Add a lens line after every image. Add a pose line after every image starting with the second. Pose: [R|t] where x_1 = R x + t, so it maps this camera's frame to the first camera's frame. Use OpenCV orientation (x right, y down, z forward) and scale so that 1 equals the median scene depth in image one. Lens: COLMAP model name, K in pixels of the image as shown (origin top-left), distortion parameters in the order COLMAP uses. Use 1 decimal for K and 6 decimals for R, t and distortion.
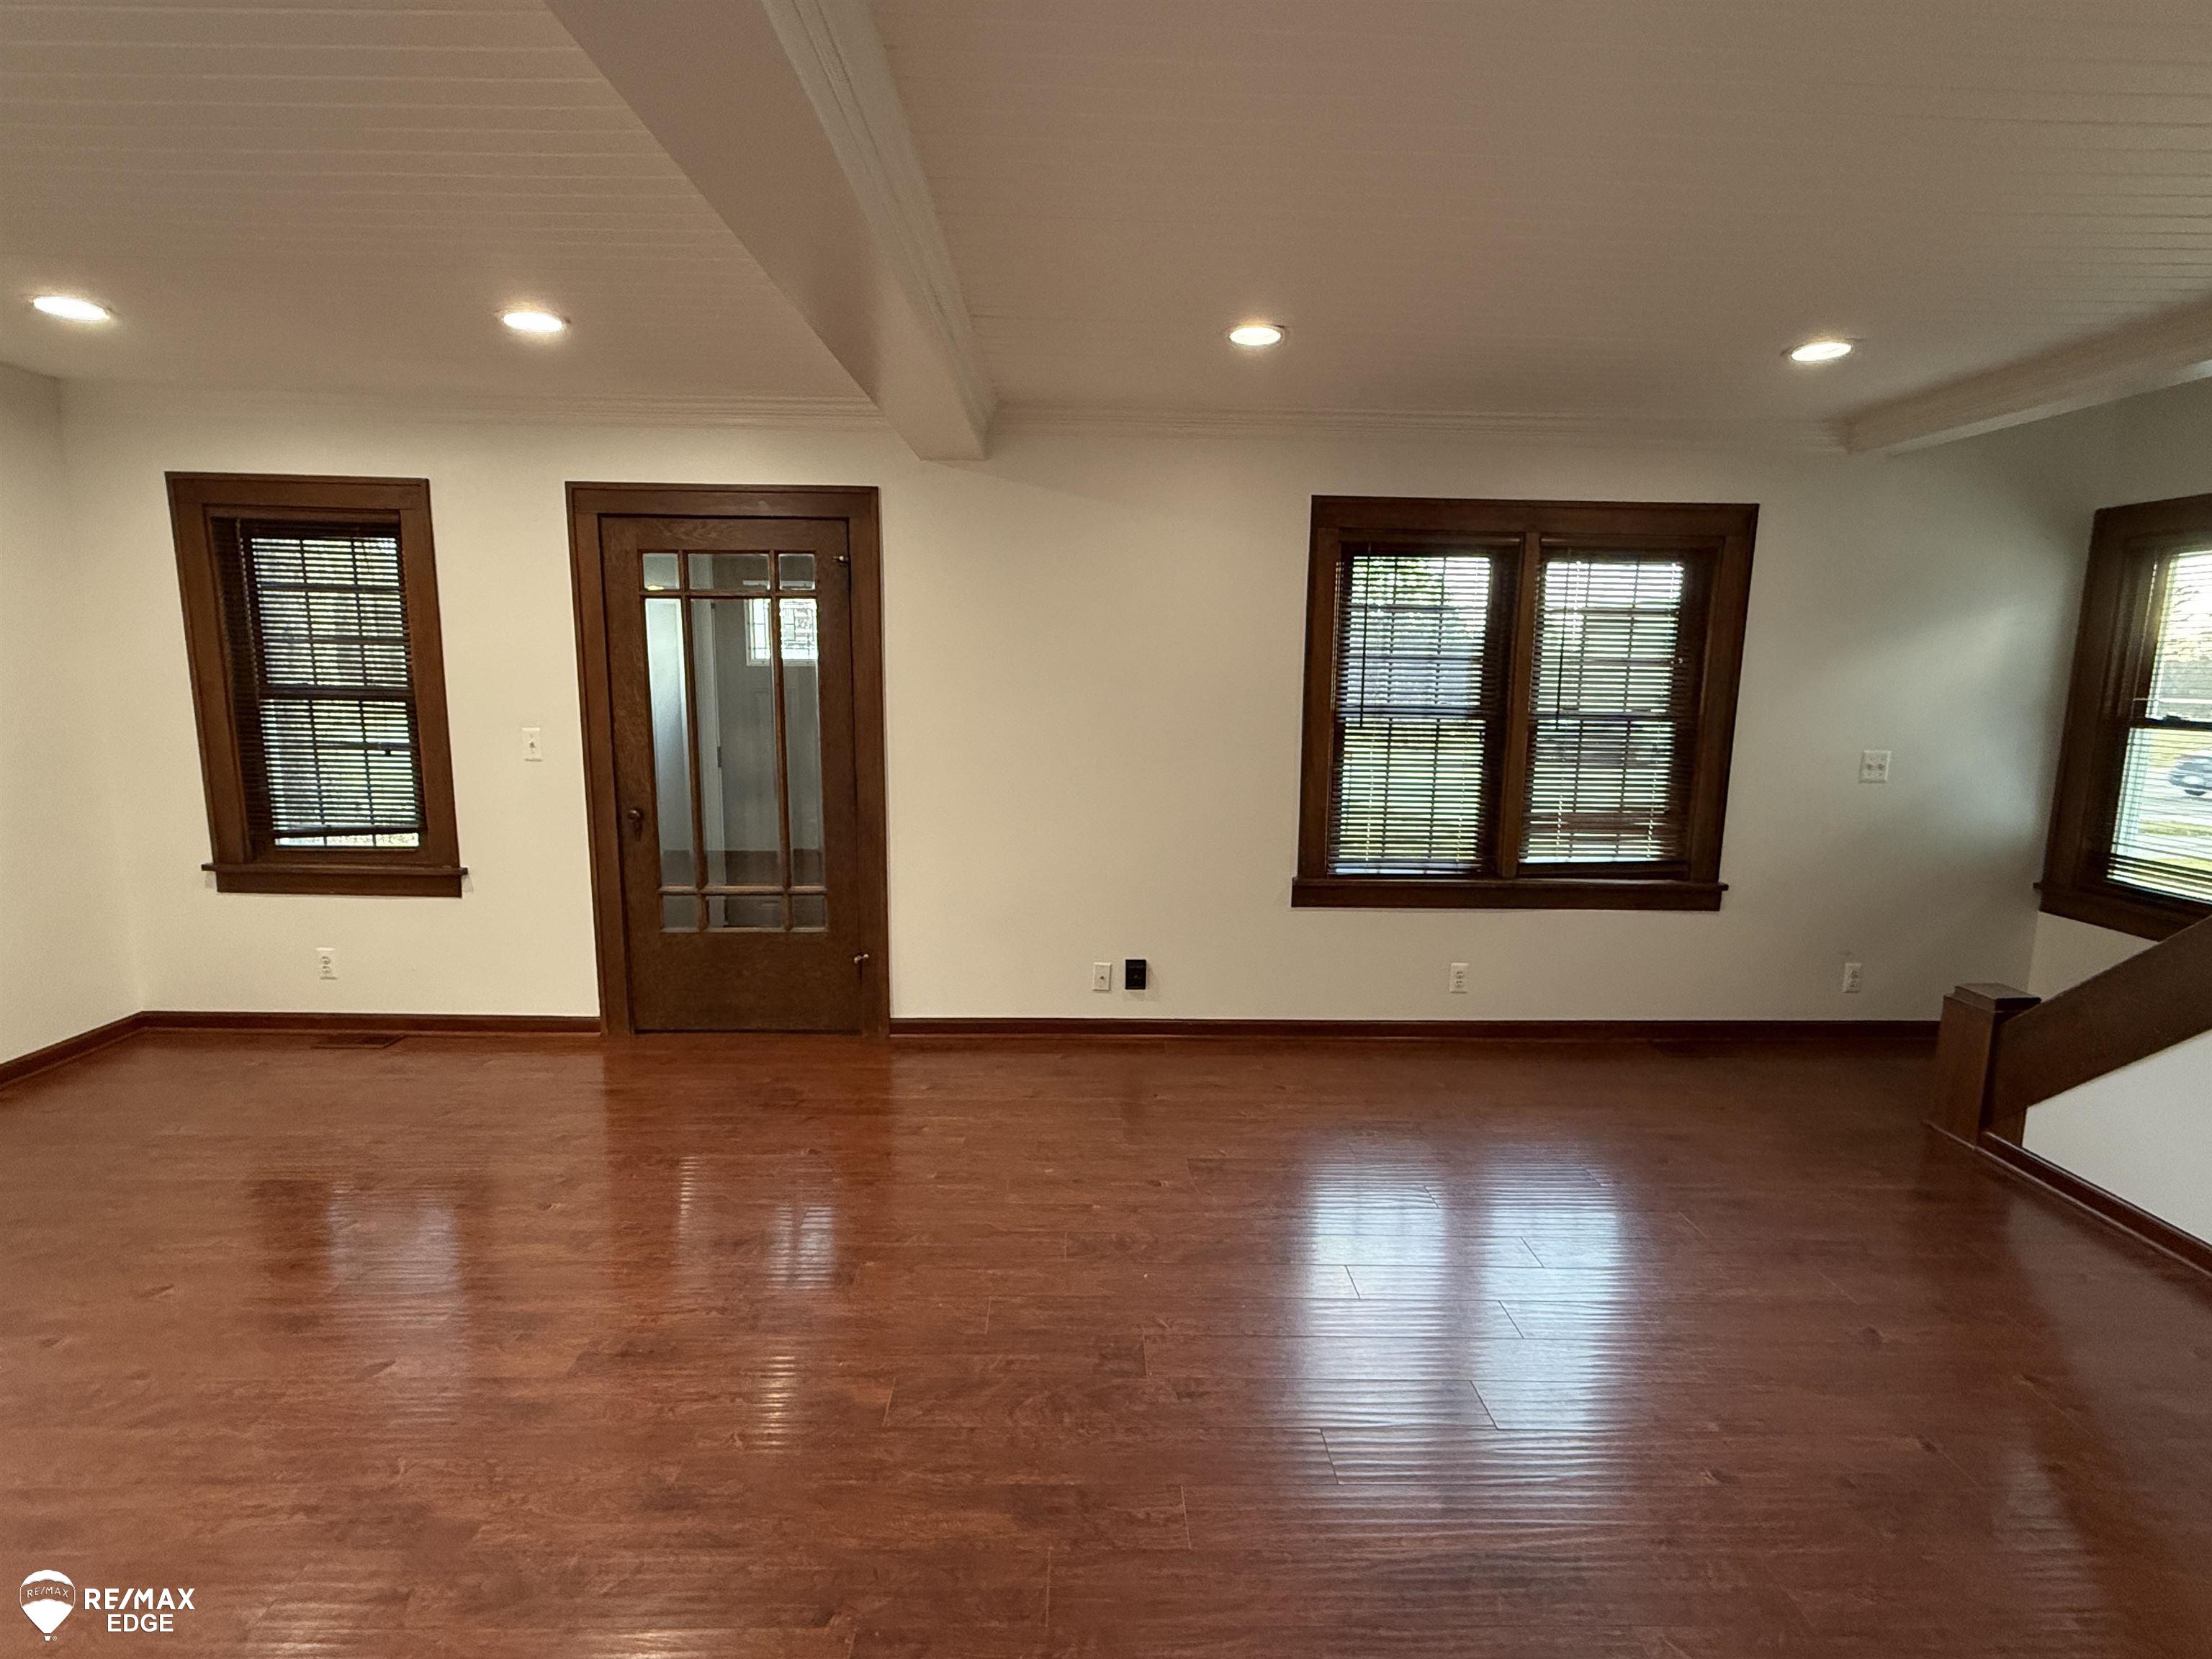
lens RADIAL K [[1013.0, 0, 1104.4], [0, 1013.0, 834.6], [0, 0, 1]] dist [0.000190, -0.000490]
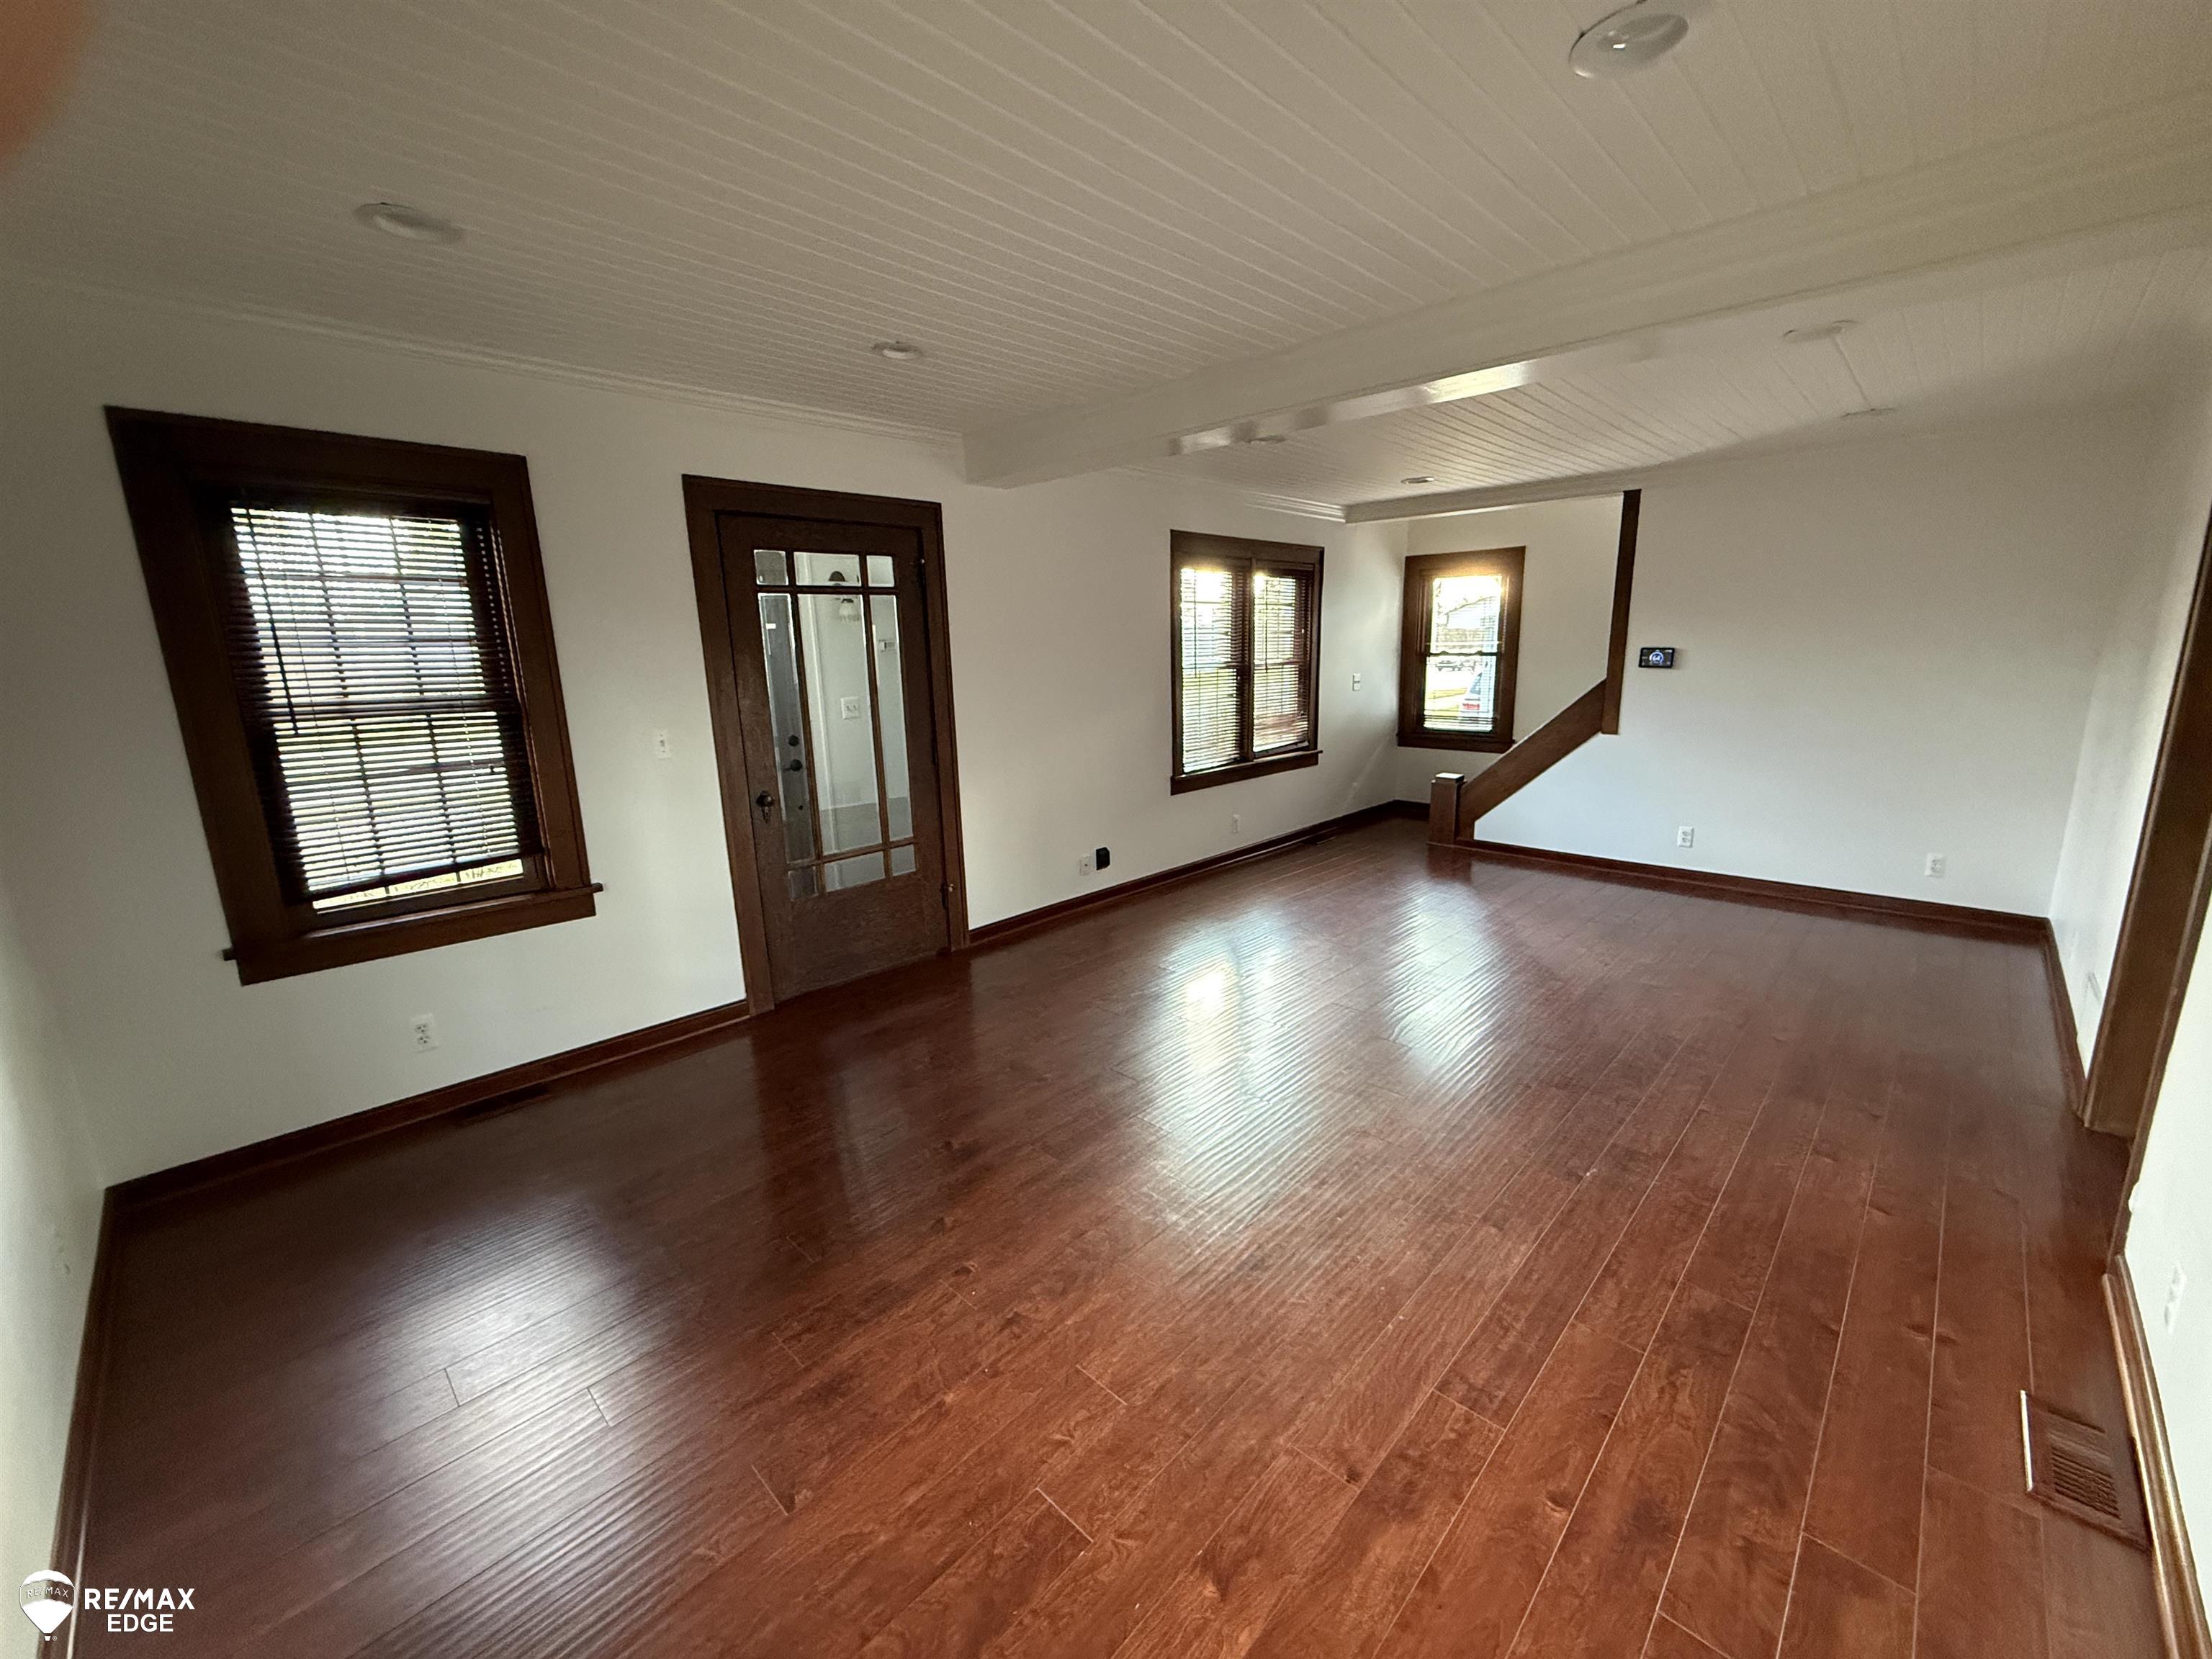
lens RADIAL K [[884.9, 0, 1107.2], [0, 884.9, 823.3], [0, 0, 1]] dist [0.005073, -0.000432]
pose [[0.711129, -0.170313, 0.682121, -0.838989], [0.133886, 0.985266, 0.106423, -0.045841], [-0.690196, 0.015646, 0.723453, 0.083195]]
